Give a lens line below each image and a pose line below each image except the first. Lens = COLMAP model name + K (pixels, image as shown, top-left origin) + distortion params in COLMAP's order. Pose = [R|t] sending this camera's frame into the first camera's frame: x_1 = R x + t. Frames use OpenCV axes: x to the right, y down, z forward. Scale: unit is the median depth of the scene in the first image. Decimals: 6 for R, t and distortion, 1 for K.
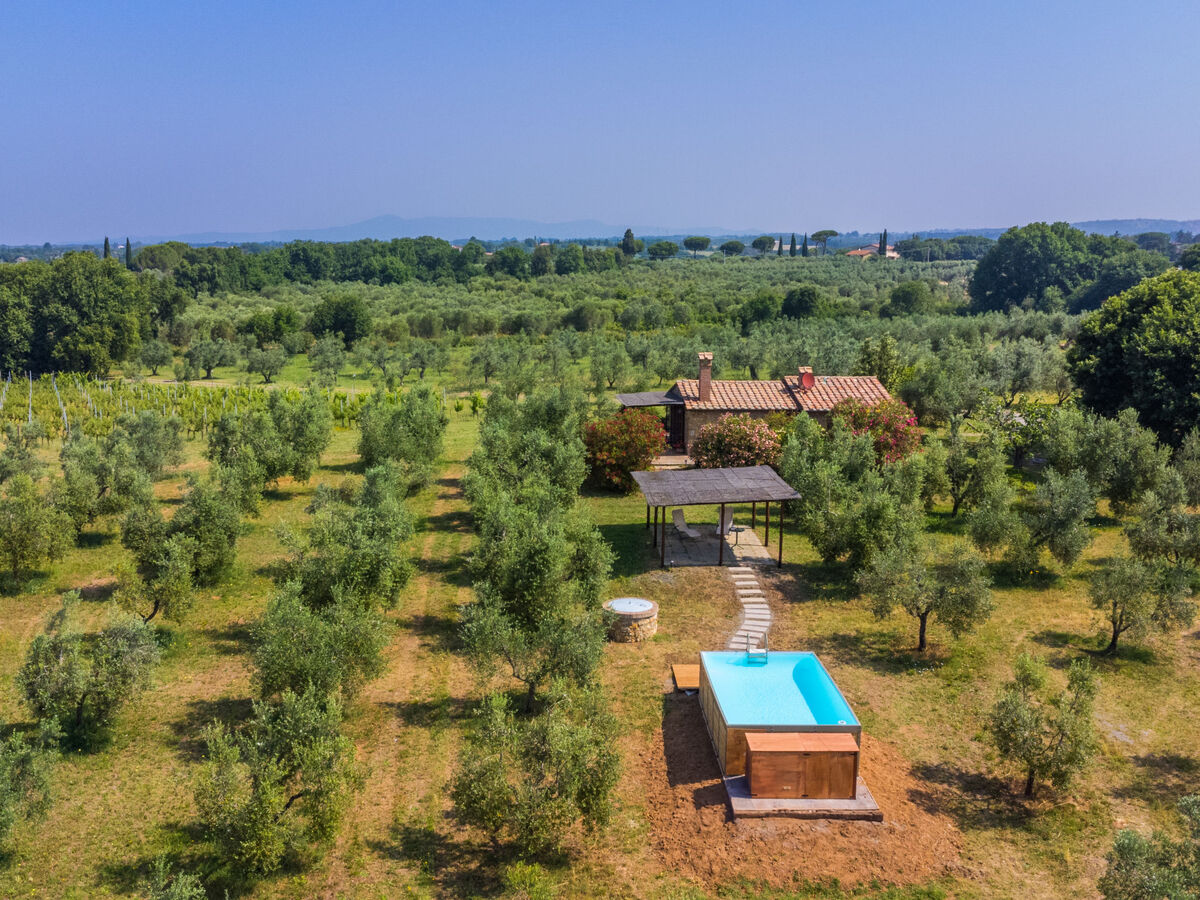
lens RADIAL K [[1158.6, 0, 600.0], [0, 1158.6, 450.0], [0, 0, 1]] dist [0.009975, 0.024204]
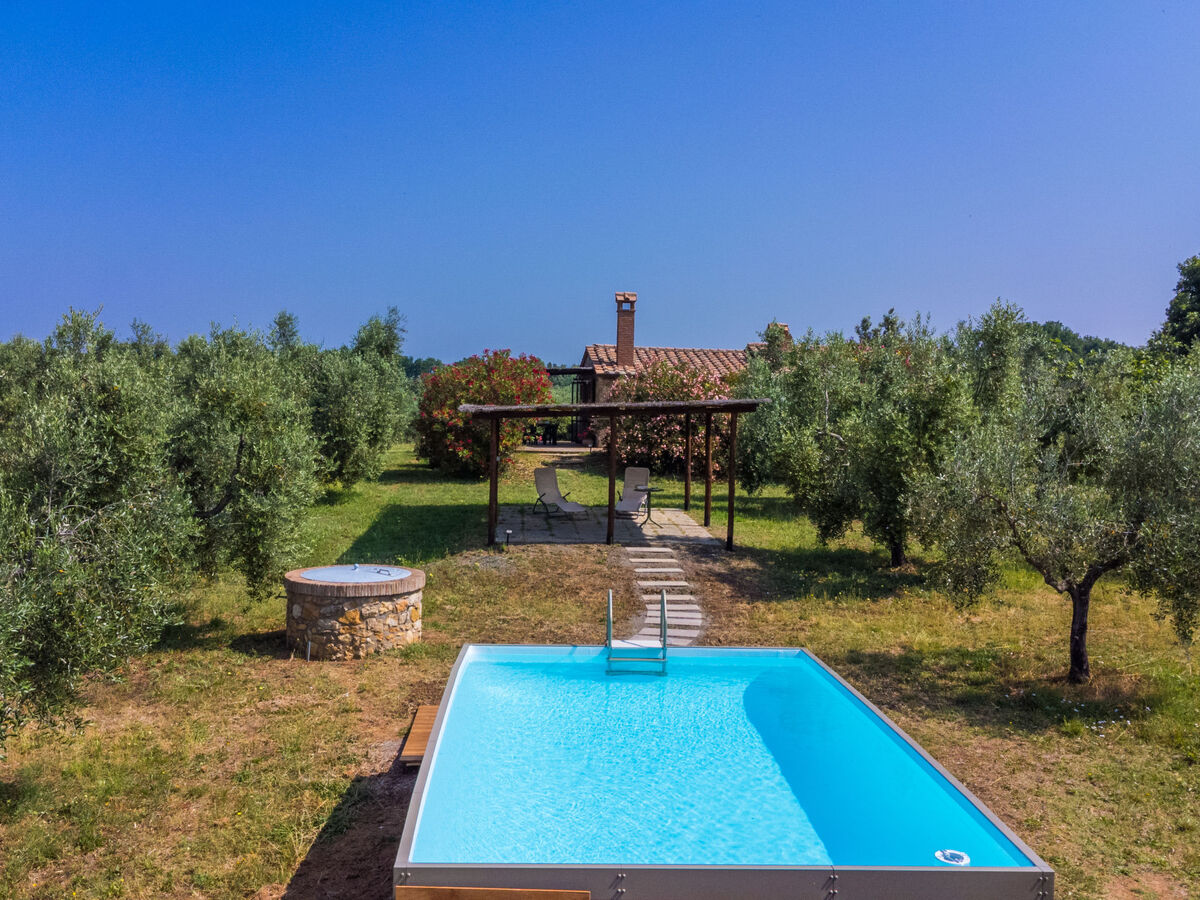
lens RADIAL K [[1158.6, 0, 600.0], [0, 1158.6, 450.0], [0, 0, 1]] dist [0.009975, 0.024204]
pose [[0.999765, 0.009555, 0.019466, 0.091722], [-0.007035, 0.992053, -0.125627, 0.124501], [-0.020511, 0.125460, 0.991887, 0.516399]]
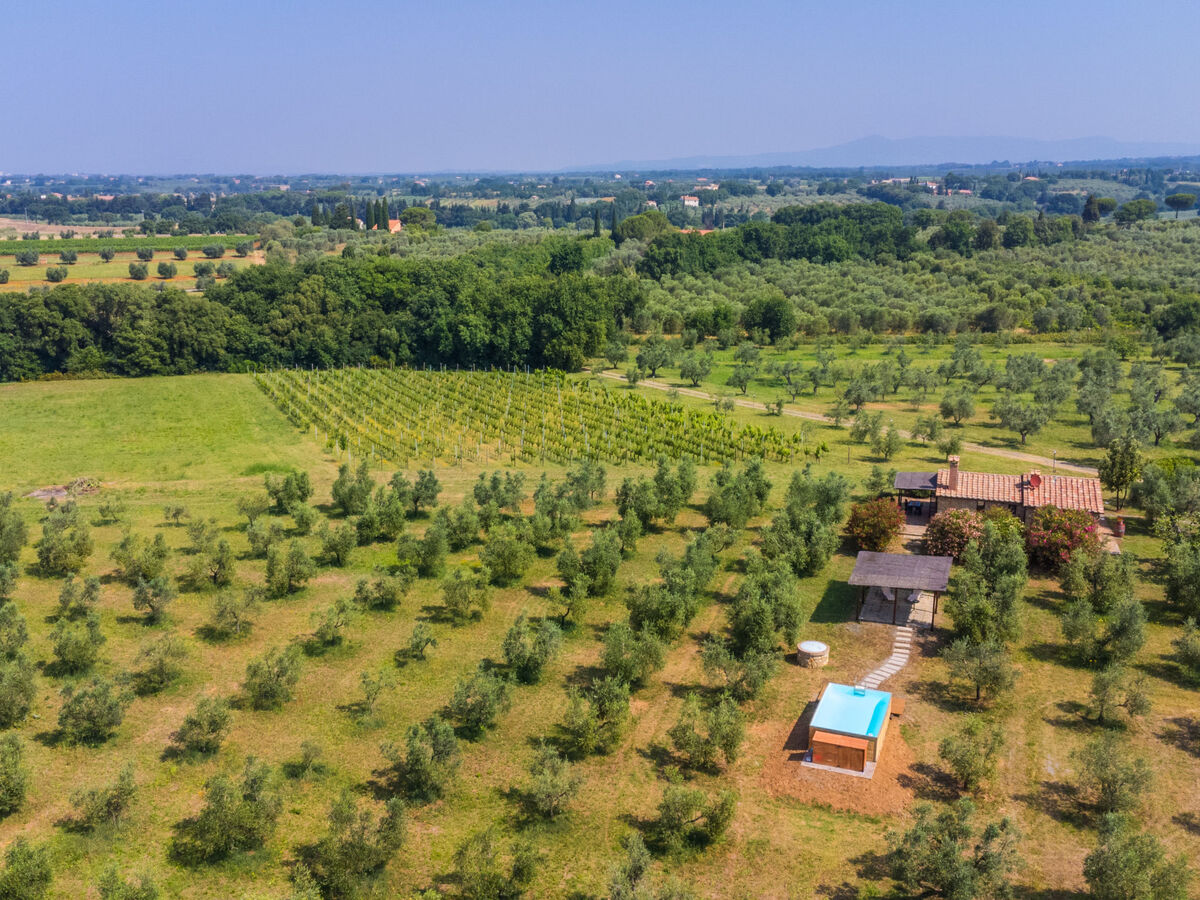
lens RADIAL K [[1158.6, 0, 600.0], [0, 1158.6, 450.0], [0, 0, 1]] dist [0.009975, 0.024204]
pose [[0.920647, 0.086711, -0.380644, 0.328086], [-0.062378, 0.995168, 0.075827, -0.244049], [0.385380, -0.046066, 0.921607, -0.647249]]
